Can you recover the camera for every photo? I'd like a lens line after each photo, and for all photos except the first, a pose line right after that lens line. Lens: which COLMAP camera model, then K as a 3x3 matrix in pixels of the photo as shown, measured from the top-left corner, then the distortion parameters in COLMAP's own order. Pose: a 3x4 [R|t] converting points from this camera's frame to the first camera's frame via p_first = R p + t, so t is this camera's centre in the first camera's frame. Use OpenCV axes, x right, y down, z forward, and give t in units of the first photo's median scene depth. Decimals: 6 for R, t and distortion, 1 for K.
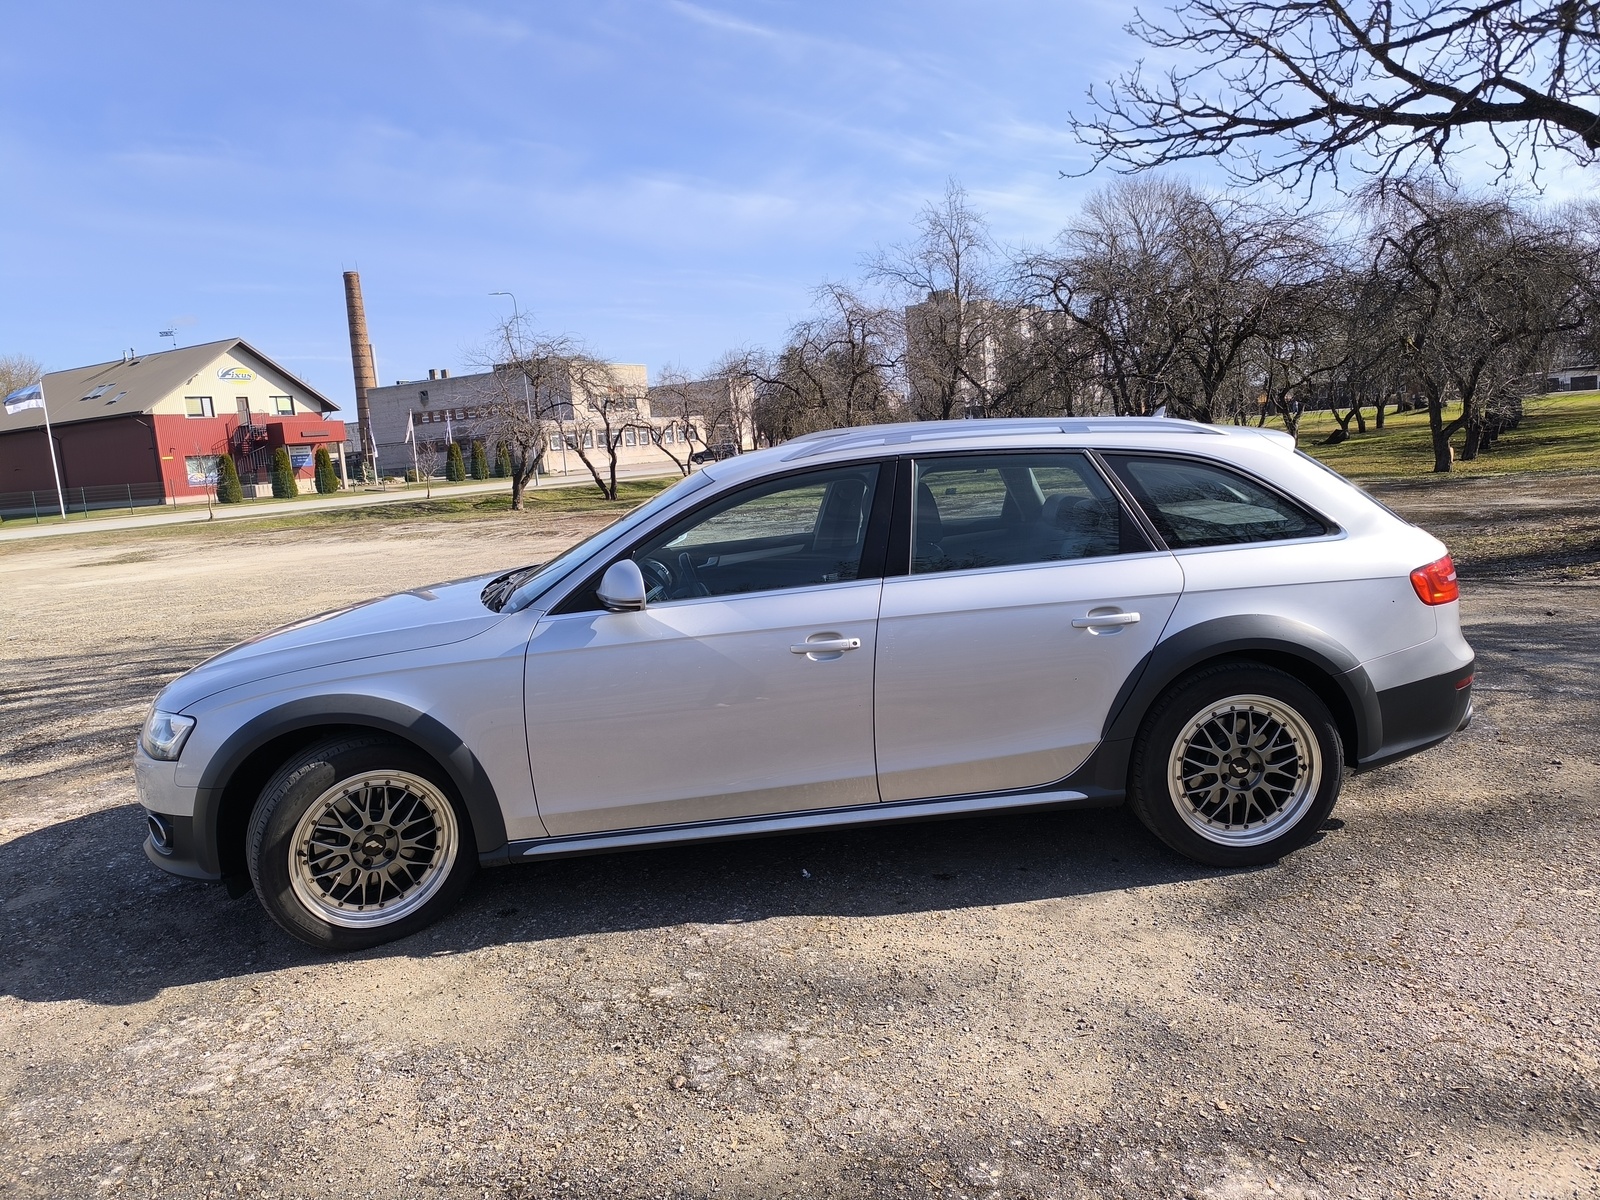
lens RADIAL K [[1119.9, 0, 798.0], [0, 1119.9, 598.8], [0, 0, 1]] dist [0.033299, -0.028506]
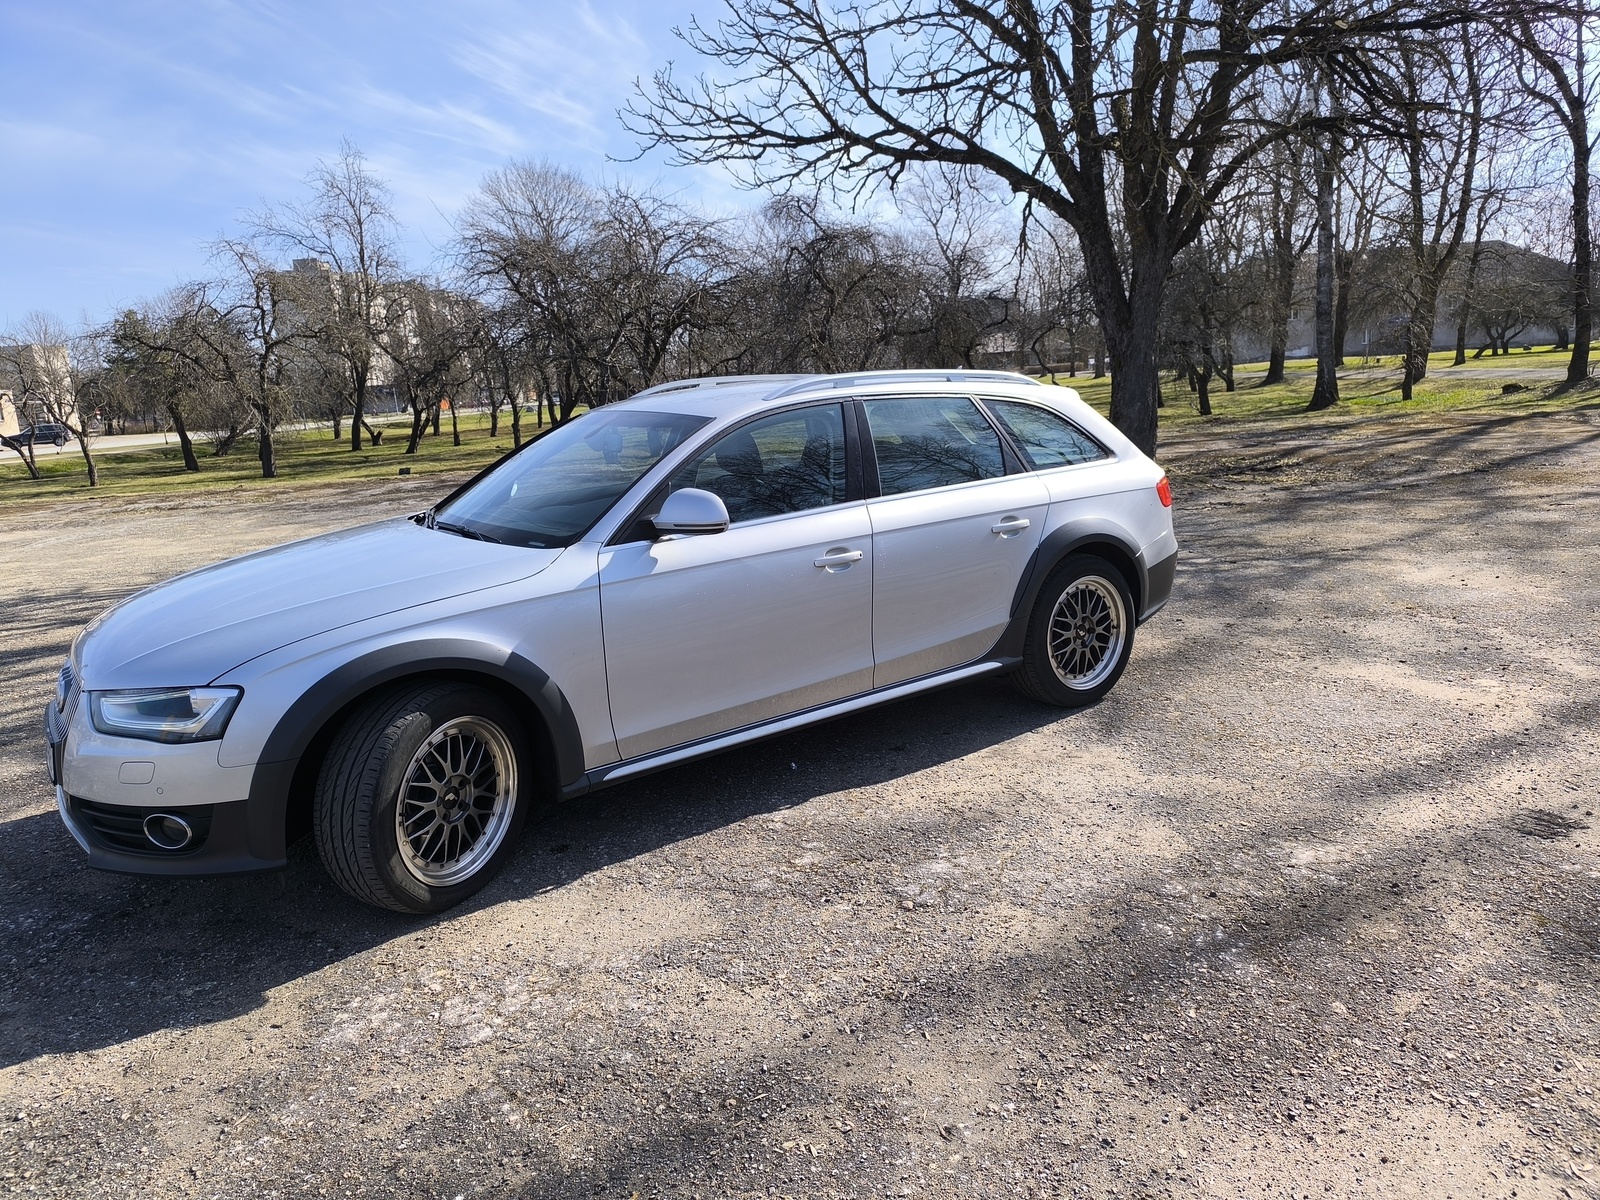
lens RADIAL K [[1119.9, 0, 809.4], [0, 1119.9, 609.4], [0, 0, 1]] dist [0.033299, -0.028506]
pose [[0.840385, -0.085448, 0.535211, -0.602409], [0.074582, 0.996332, 0.041960, 0.041713], [-0.536833, 0.004655, 0.843675, 0.033188]]
